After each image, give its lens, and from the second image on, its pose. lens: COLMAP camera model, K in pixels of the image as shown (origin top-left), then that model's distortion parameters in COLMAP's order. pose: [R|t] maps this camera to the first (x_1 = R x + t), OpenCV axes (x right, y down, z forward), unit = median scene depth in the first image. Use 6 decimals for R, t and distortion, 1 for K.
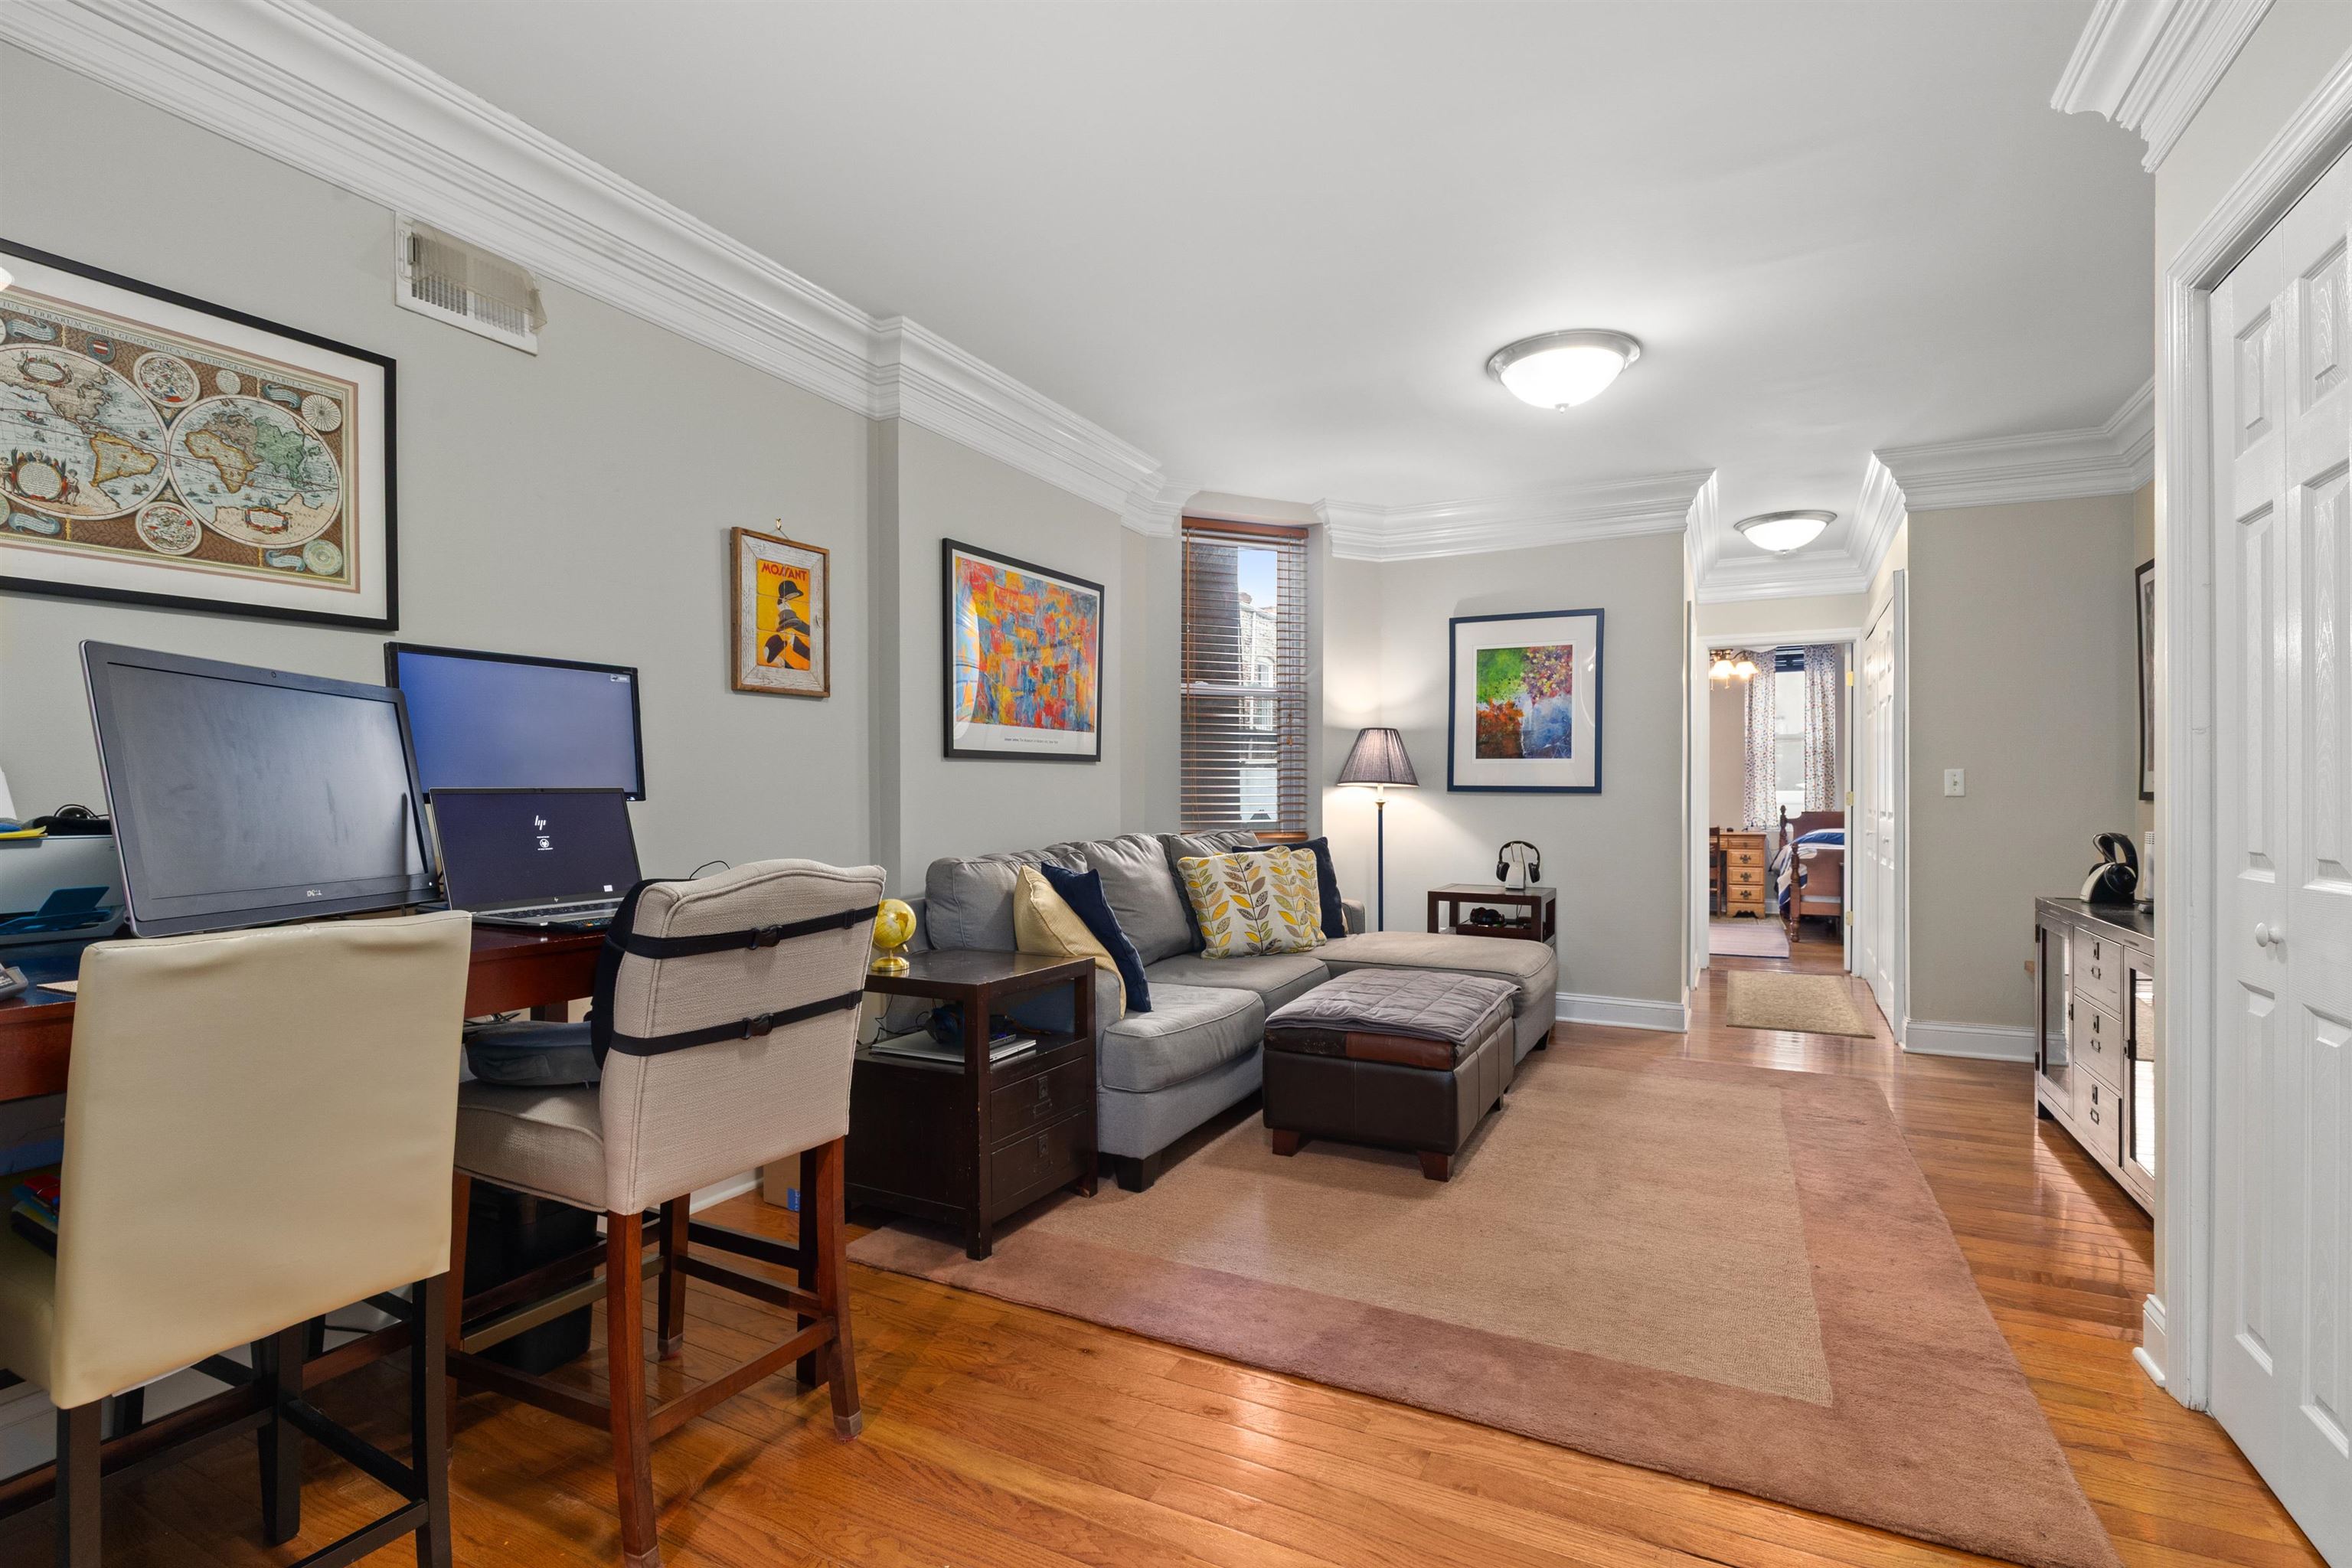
lens RADIAL K [[1097.4, 0, 1183.6], [0, 1097.4, 794.1], [0, 0, 1]] dist [0.000057, -0.000481]
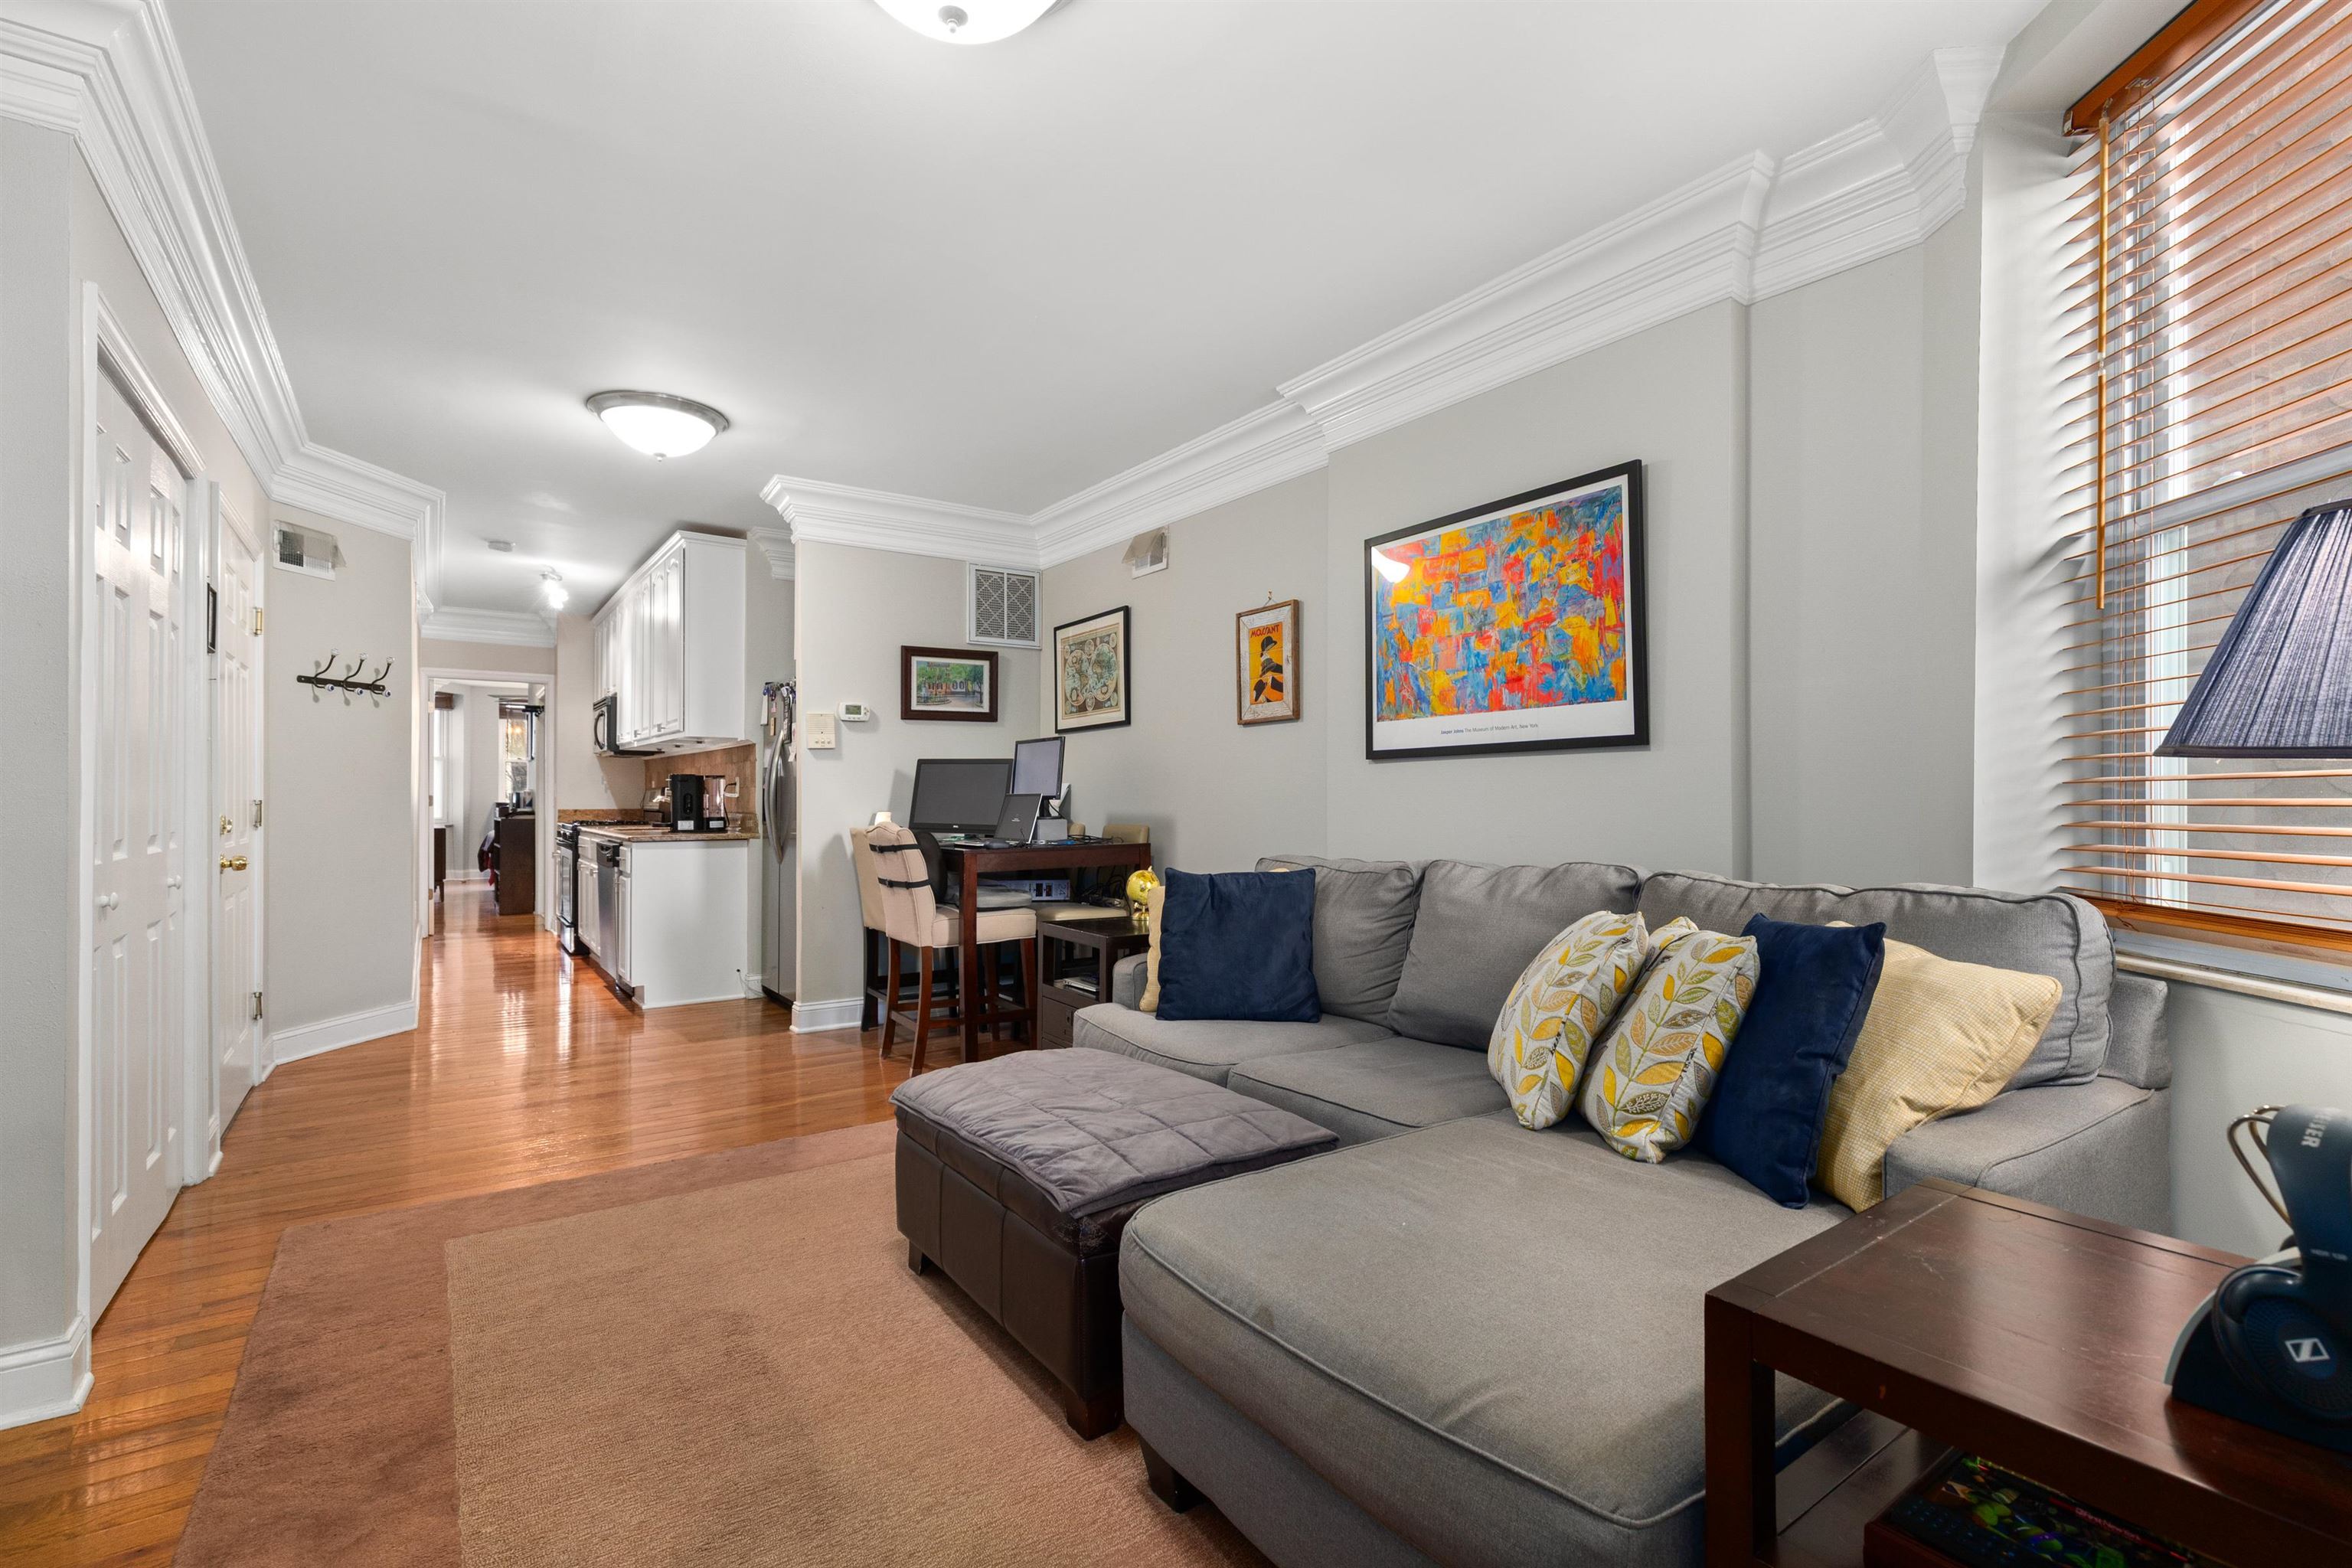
lens RADIAL K [[1057.9, 0, 1166.7], [0, 1057.9, 789.4], [0, 0, 1]] dist [0.009682, -0.000666]
pose [[-0.480166, -0.009600, -0.877125, 0.585970], [-0.005164, 0.999954, -0.008118, 0.001355], [0.877162, 0.000632, -0.480194, 1.074651]]
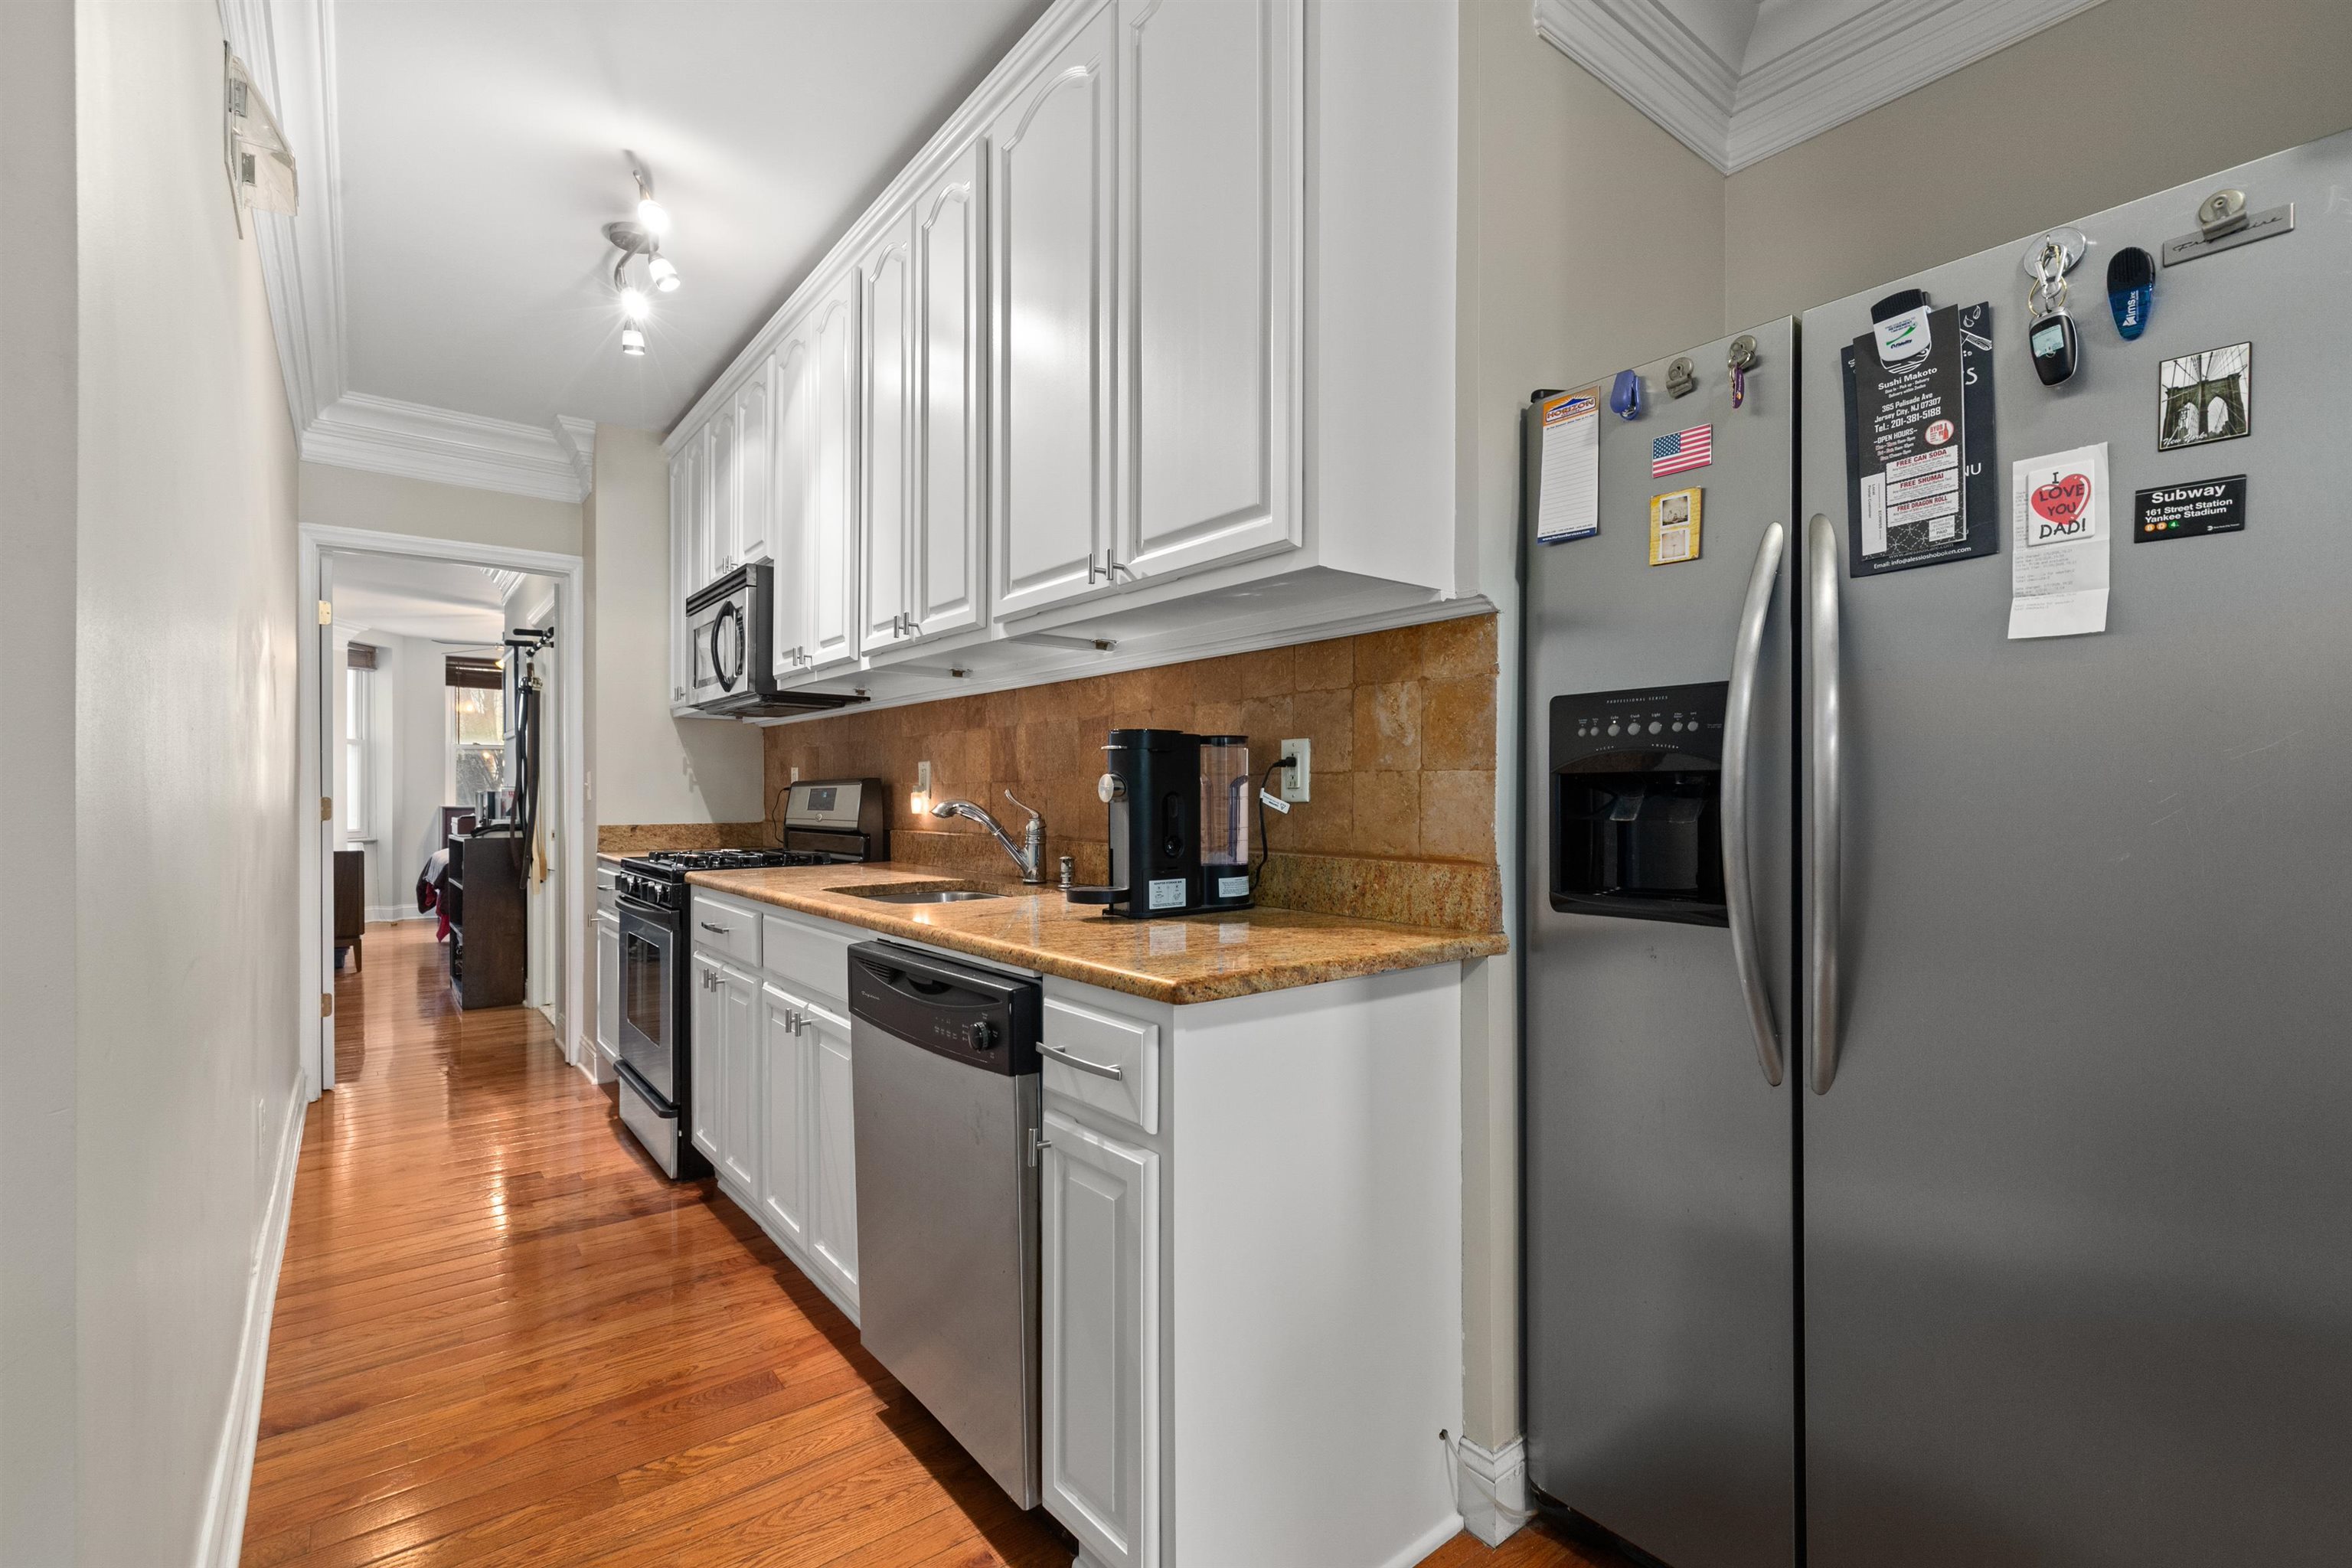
lens RADIAL K [[1057.9, 0, 1181.5], [0, 1057.9, 789.8], [0, 0, 1]] dist [0.009682, -0.000666]
pose [[-0.431106, -0.006856, -0.902275, -0.510988], [-0.002331, 0.999976, -0.006484, 0.001498], [0.902298, -0.000692, -0.431112, -1.026320]]
